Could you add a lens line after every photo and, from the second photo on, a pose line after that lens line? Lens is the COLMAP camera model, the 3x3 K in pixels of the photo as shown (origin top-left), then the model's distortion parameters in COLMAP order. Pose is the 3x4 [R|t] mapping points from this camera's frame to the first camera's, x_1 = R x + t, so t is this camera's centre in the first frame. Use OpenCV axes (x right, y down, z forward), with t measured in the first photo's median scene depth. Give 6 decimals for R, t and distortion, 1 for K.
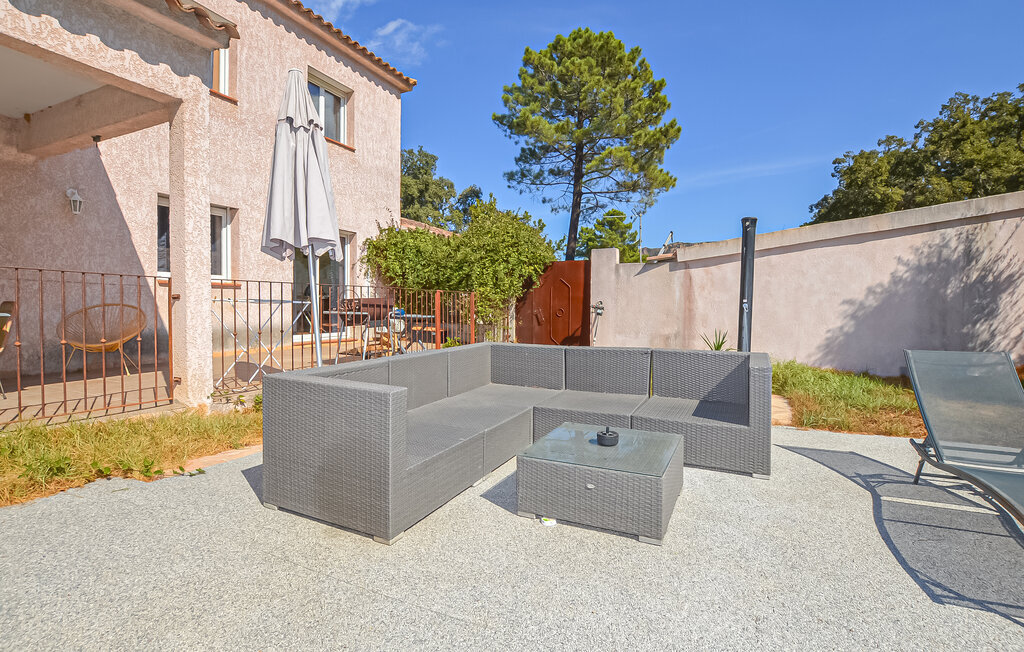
lens RADIAL K [[472.5, 0, 515.5], [0, 472.5, 307.3], [0, 0, 1]] dist [-0.018606, -0.000082]
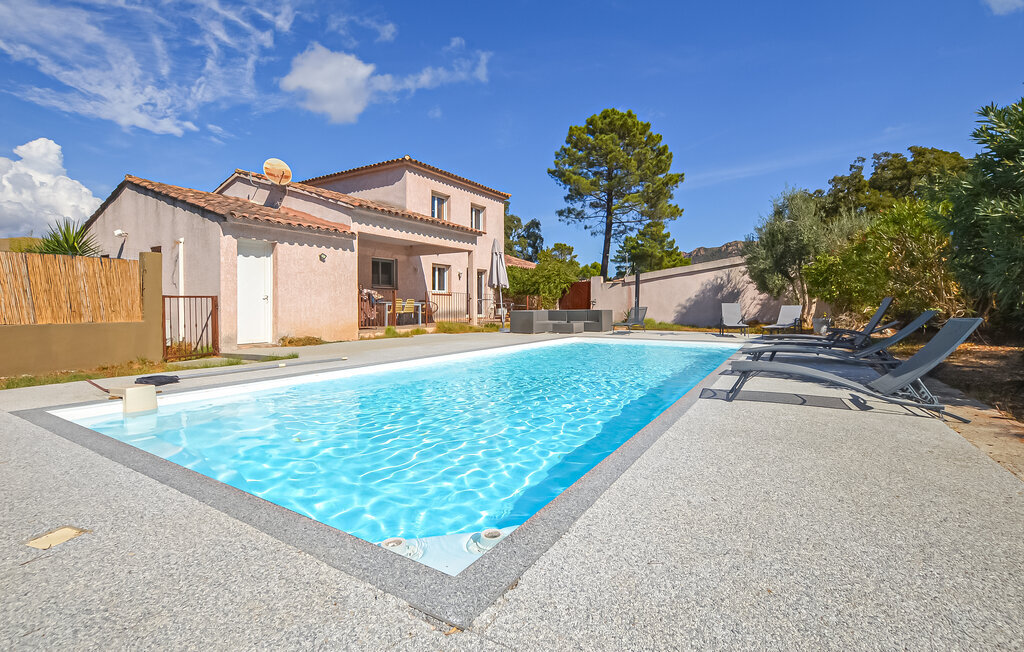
lens RADIAL K [[472.5, 0, 515.5], [0, 472.5, 307.3], [0, 0, 1]] dist [-0.018606, -0.000082]
pose [[0.992847, -0.008767, -0.119070, 0.022115], [0.008388, 0.999958, -0.003678, 0.010440], [0.119097, 0.002653, 0.992879, -0.438307]]
